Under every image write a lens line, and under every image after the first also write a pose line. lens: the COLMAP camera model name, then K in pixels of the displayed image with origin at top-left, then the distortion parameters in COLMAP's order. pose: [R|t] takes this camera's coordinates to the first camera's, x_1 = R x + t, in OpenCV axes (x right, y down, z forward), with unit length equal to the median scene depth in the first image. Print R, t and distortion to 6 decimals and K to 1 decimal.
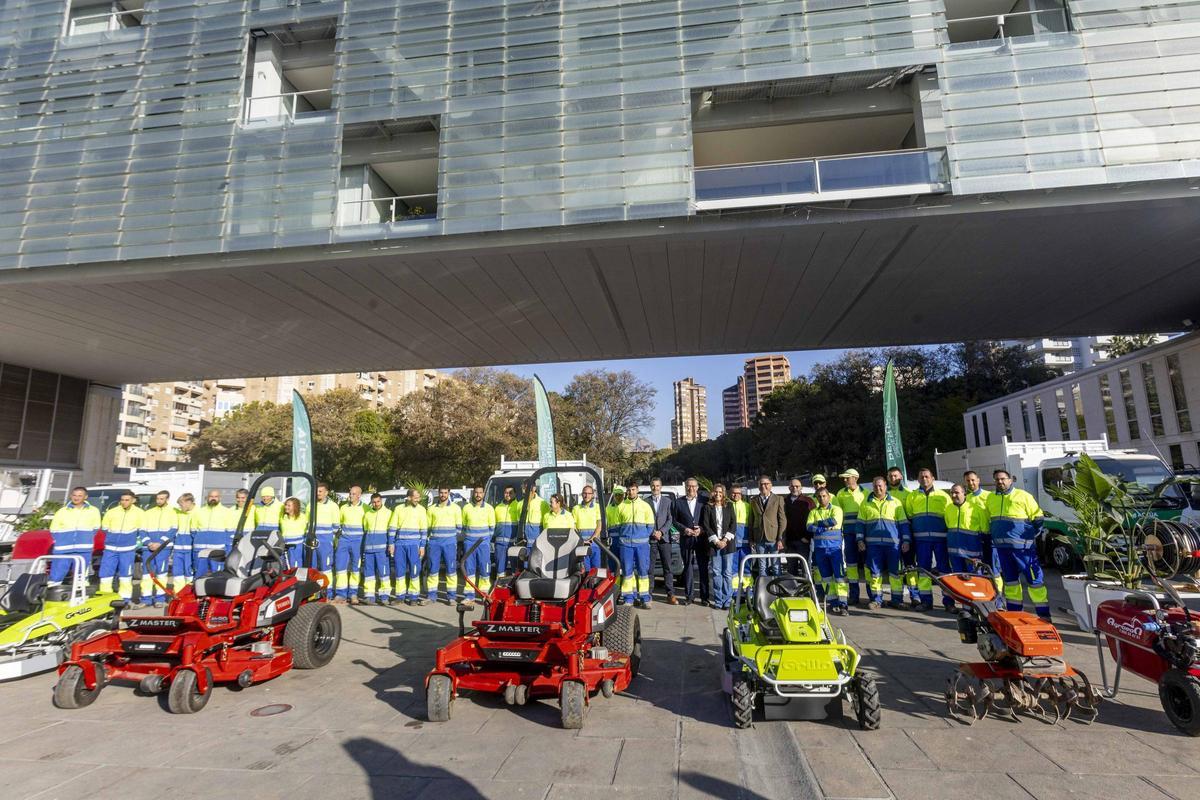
lens RADIAL K [[625.0, 0, 603.3], [0, 625.0, 389.6], [0, 0, 1]] dist [-0.010821, 0.007276]
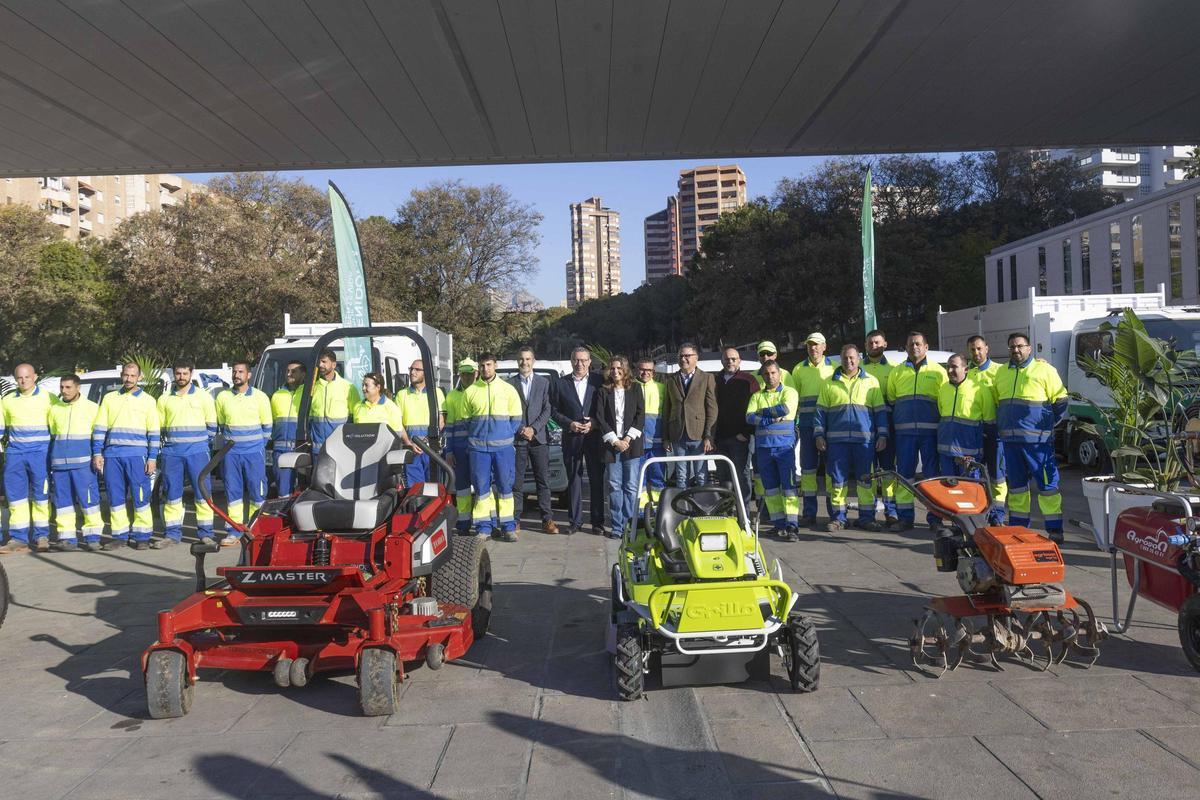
lens RADIAL K [[958.6, 0, 603.2], [0, 958.6, 382.5], [0, 0, 1]] dist [0.001226, 0.001566]
pose [[0.989353, -0.010120, 0.145186, 0.008961], [-0.014955, 0.985231, 0.170578, 0.002860], [-0.144768, -0.170933, 0.974589, 0.005213]]
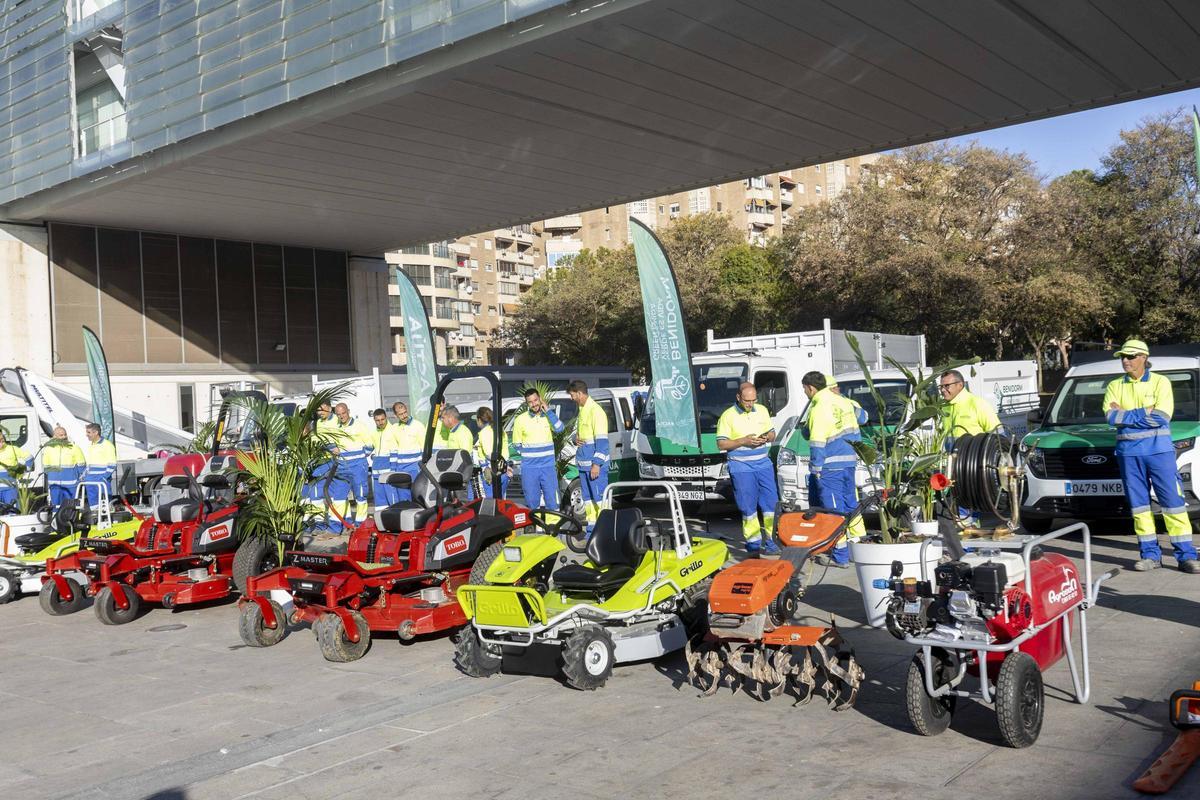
lens RADIAL K [[1137.3, 0, 610.5], [0, 1137.3, 391.0], [0, 0, 1]] dist [-0.006594, 0.000000]
pose [[0.857525, -0.039647, -0.512912, 0.249035], [0.130940, 0.981011, 0.143084, -0.010024], [0.497500, -0.189858, 0.846433, -0.035434]]
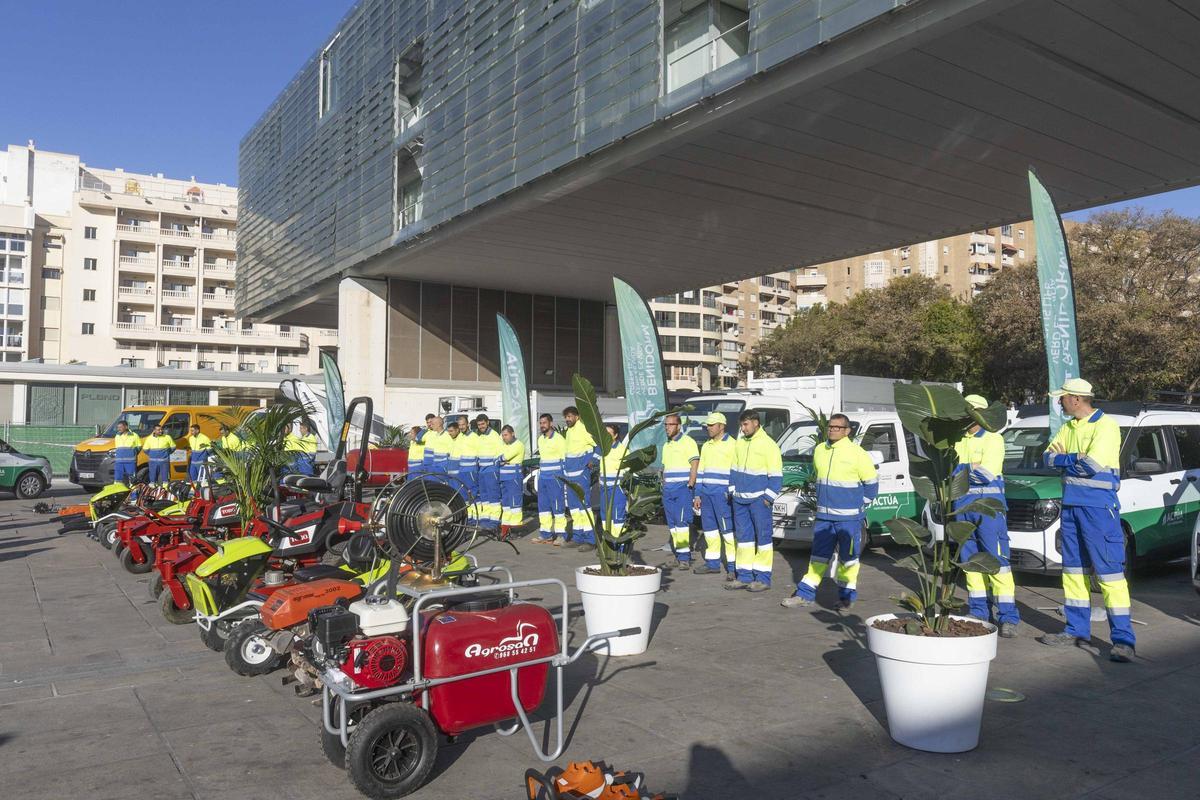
lens RADIAL K [[880.1, 0, 606.1], [0, 880.1, 397.3], [0, 0, 1]] dist [-0.007064, 0.017739]
pose [[0.675625, -0.012239, -0.737144, 0.361852], [0.117423, 0.988885, 0.091204, 0.013498], [0.727834, -0.148178, 0.669553, 0.113172]]
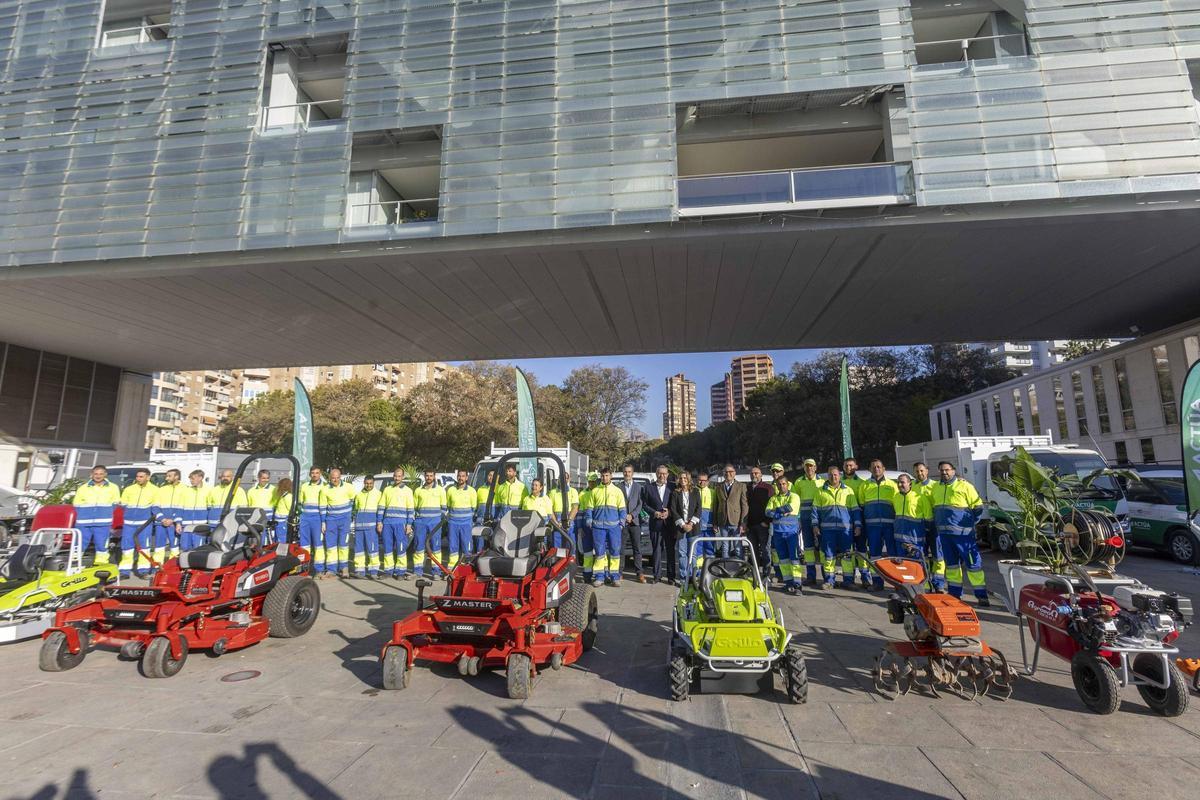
lens RADIAL K [[577.3, 0, 601.1], [0, 577.3, 390.2], [0, 0, 1]] dist [-0.022788, 0.012013]
pose [[0.999899, 0.014179, -0.000168, 0.017356], [-0.014177, 0.999839, 0.011019, 0.001669], [0.000324, -0.011016, 0.999939, 0.006711]]
